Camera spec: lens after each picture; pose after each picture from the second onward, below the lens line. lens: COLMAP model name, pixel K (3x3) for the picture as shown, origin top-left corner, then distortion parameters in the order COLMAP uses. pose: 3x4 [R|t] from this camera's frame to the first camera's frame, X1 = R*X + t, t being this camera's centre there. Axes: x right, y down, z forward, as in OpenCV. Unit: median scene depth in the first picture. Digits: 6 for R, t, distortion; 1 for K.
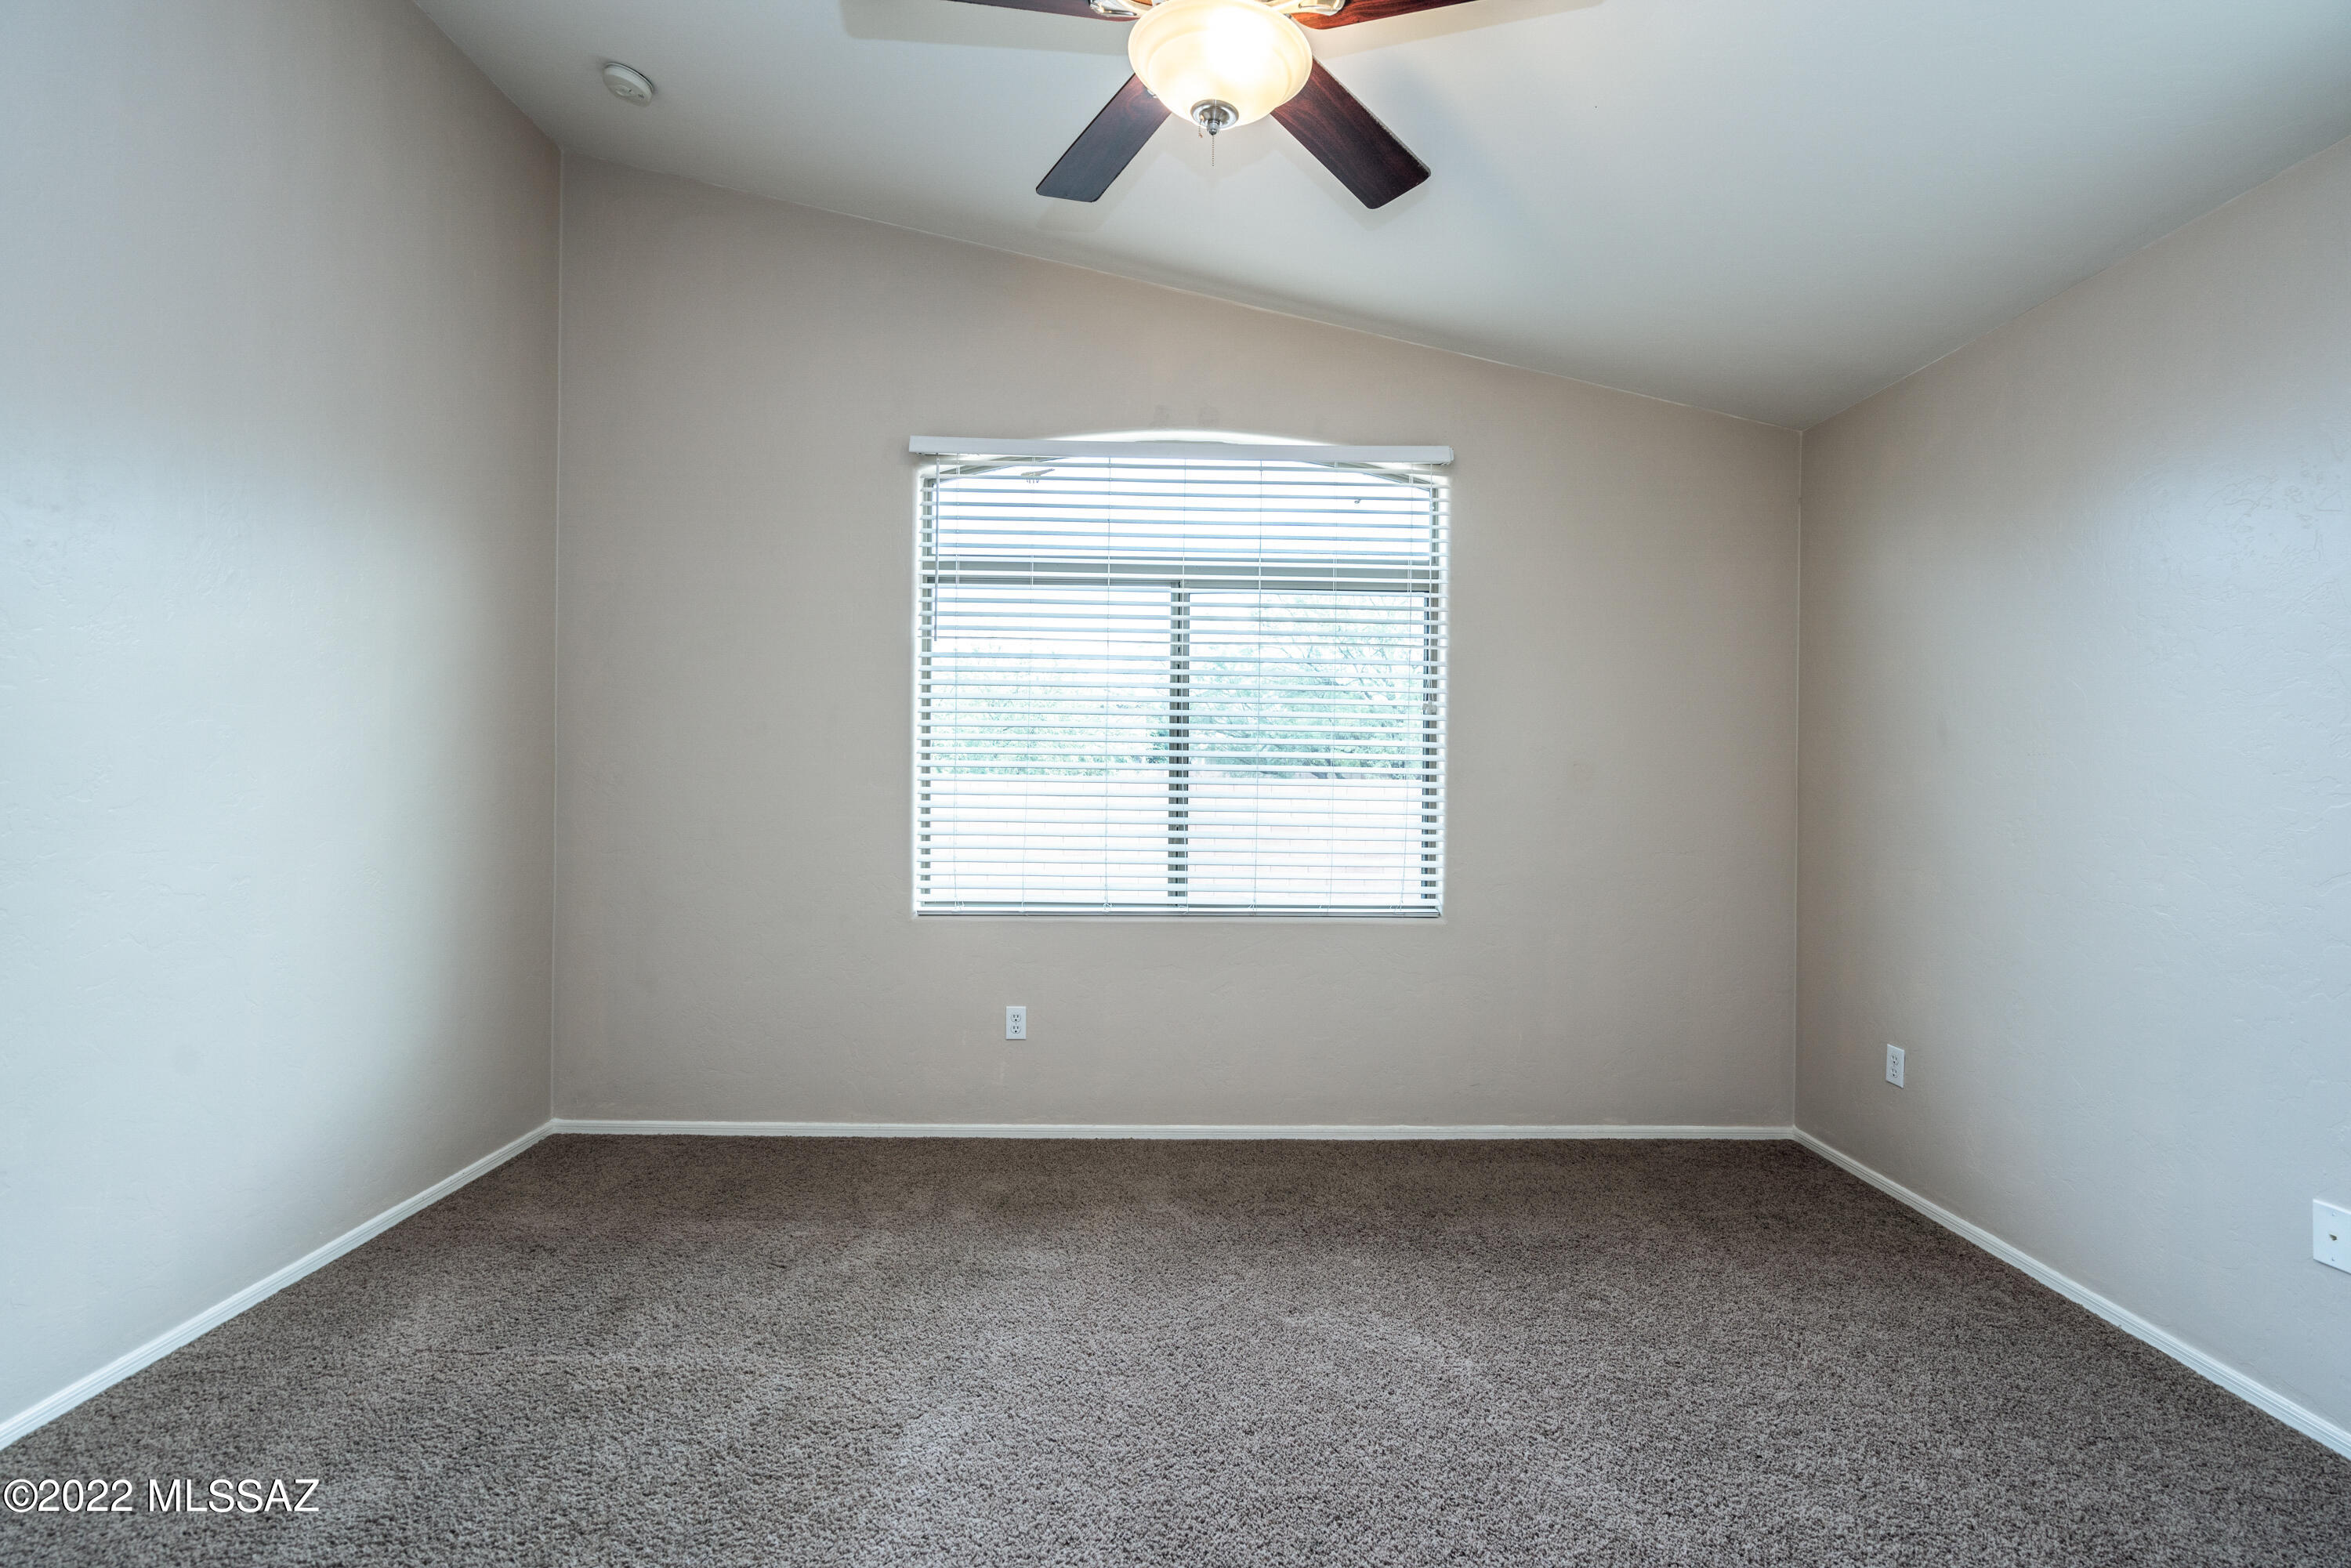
lens RADIAL K [[1046.9, 0, 1175.5], [0, 1046.9, 784.0], [0, 0, 1]] dist [-0.013816, 0.006910]
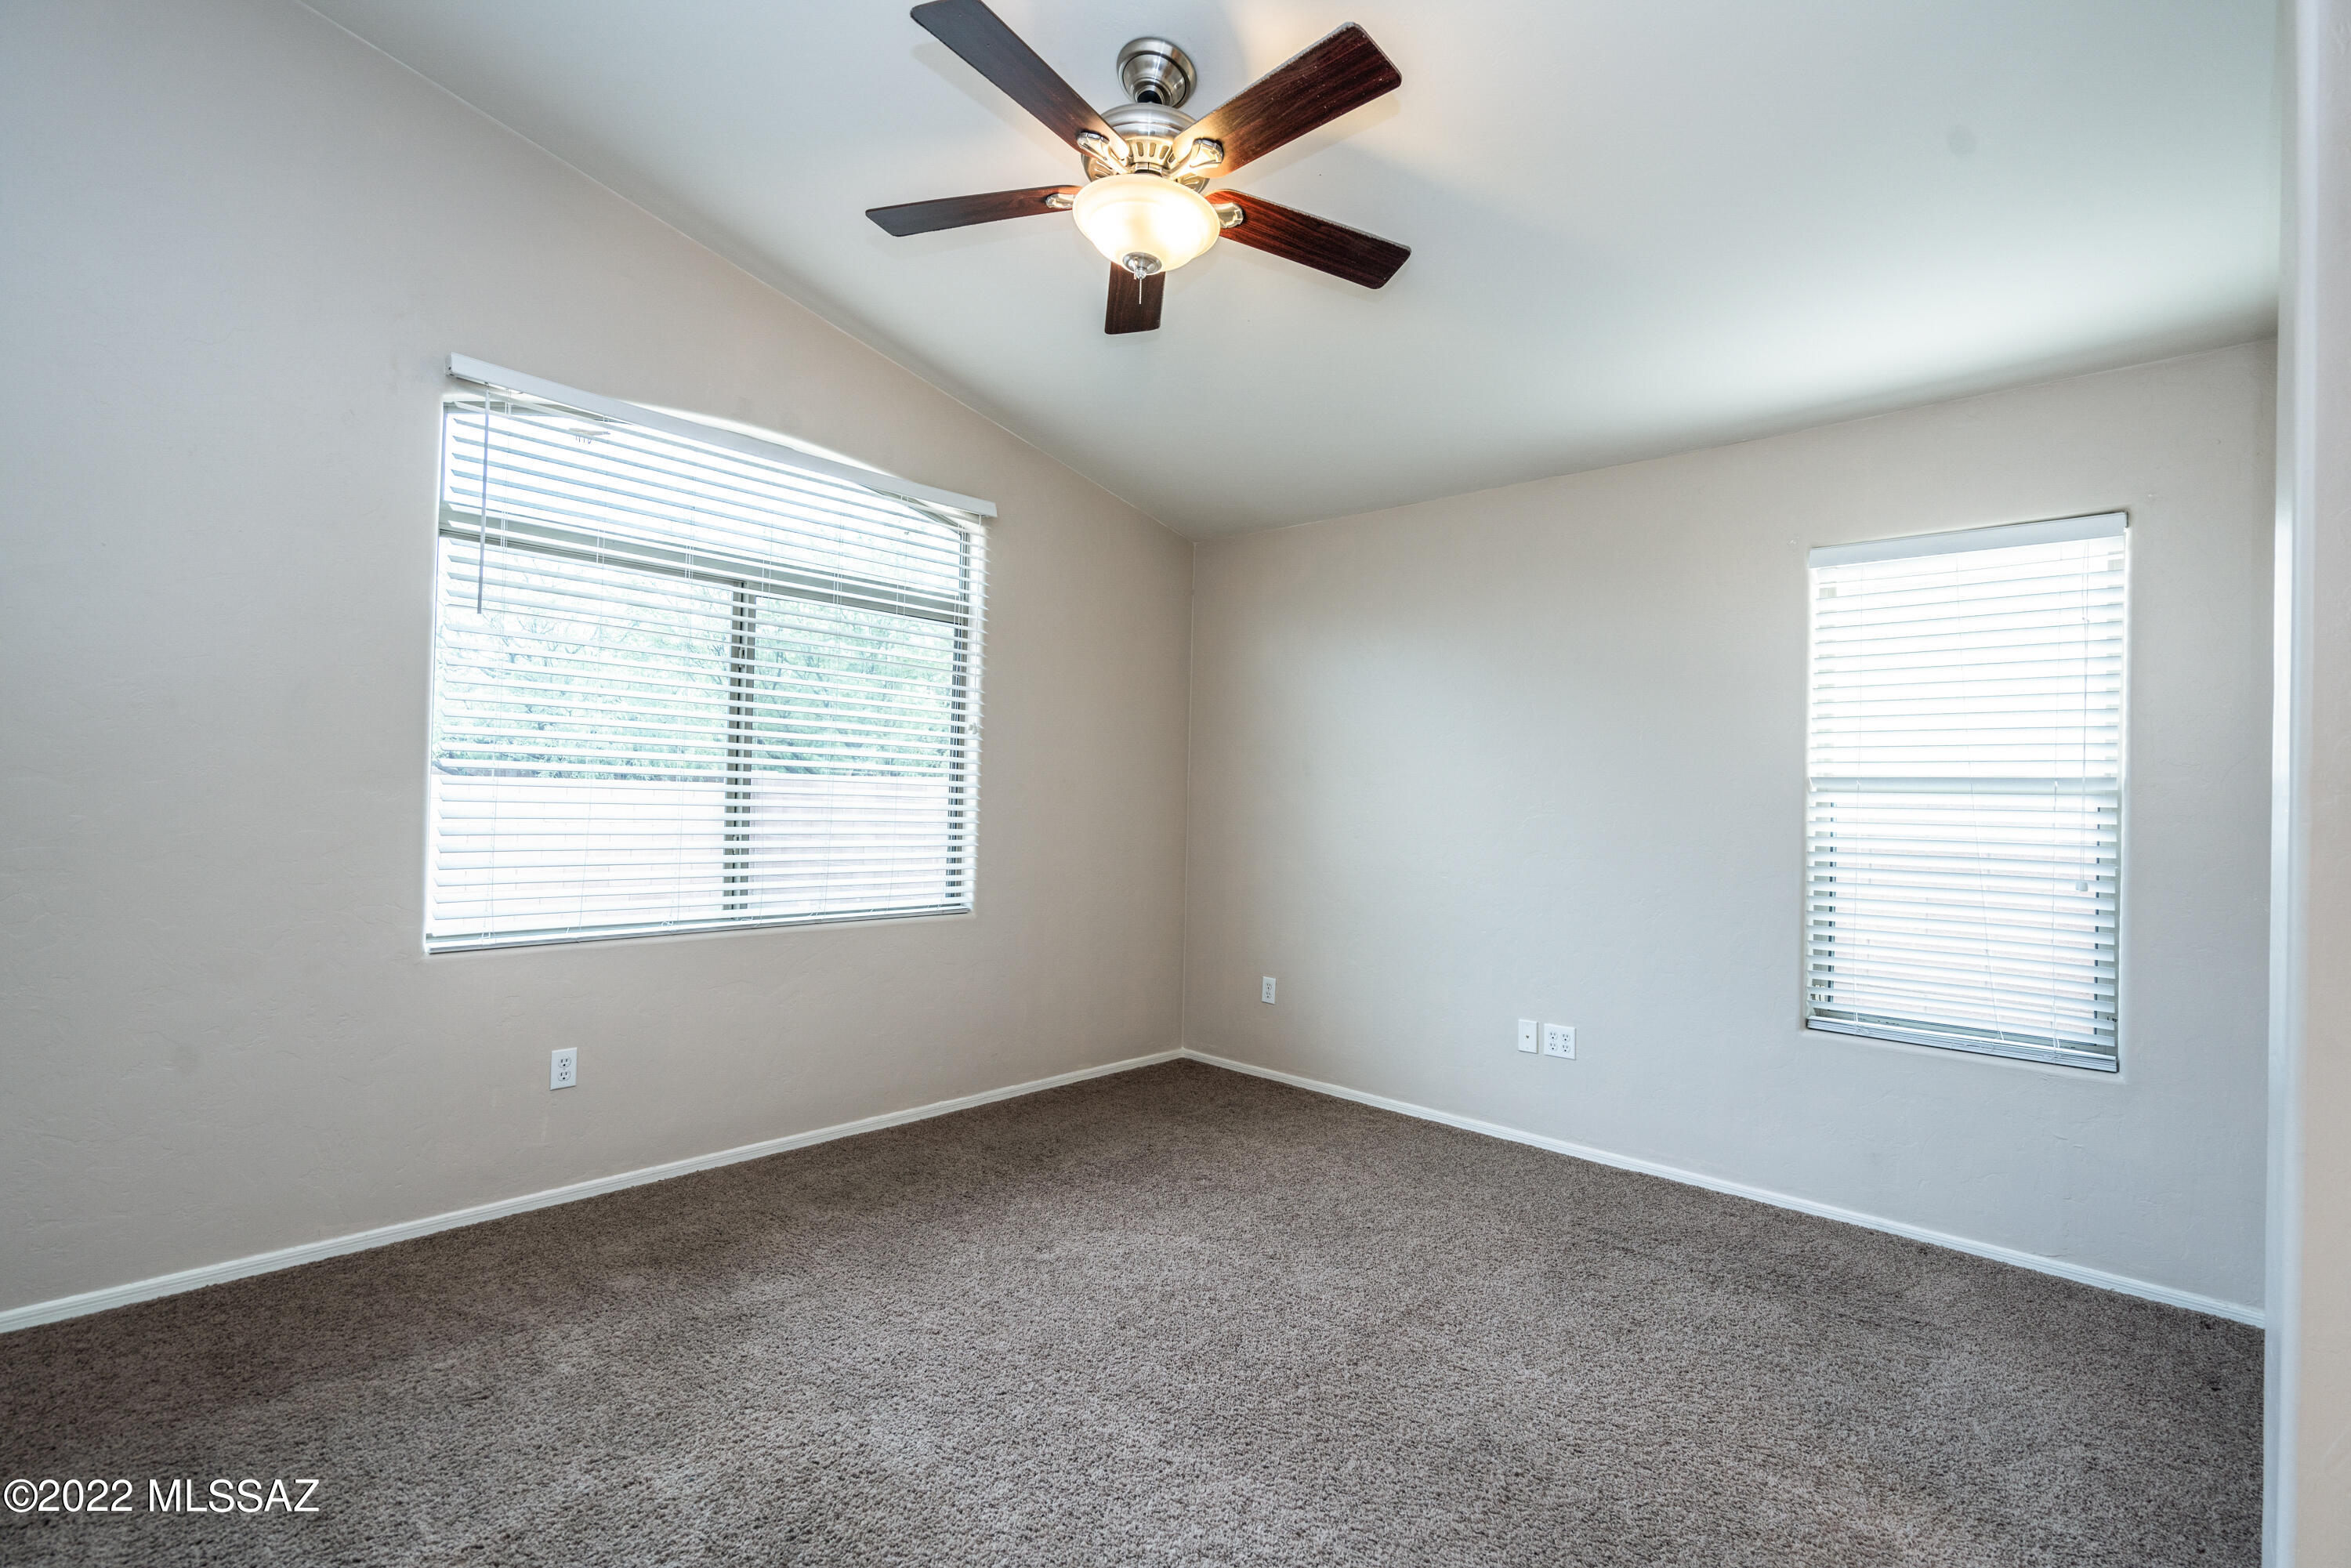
lens RADIAL K [[1046.9, 0, 1175.5], [0, 1046.9, 784.0], [0, 0, 1]] dist [-0.013816, 0.006910]
pose [[0.701218, 0.018564, 0.712705, -0.407831], [-0.022863, 0.999732, -0.003546, -0.013688], [-0.712580, -0.013808, 0.701455, 0.044301]]
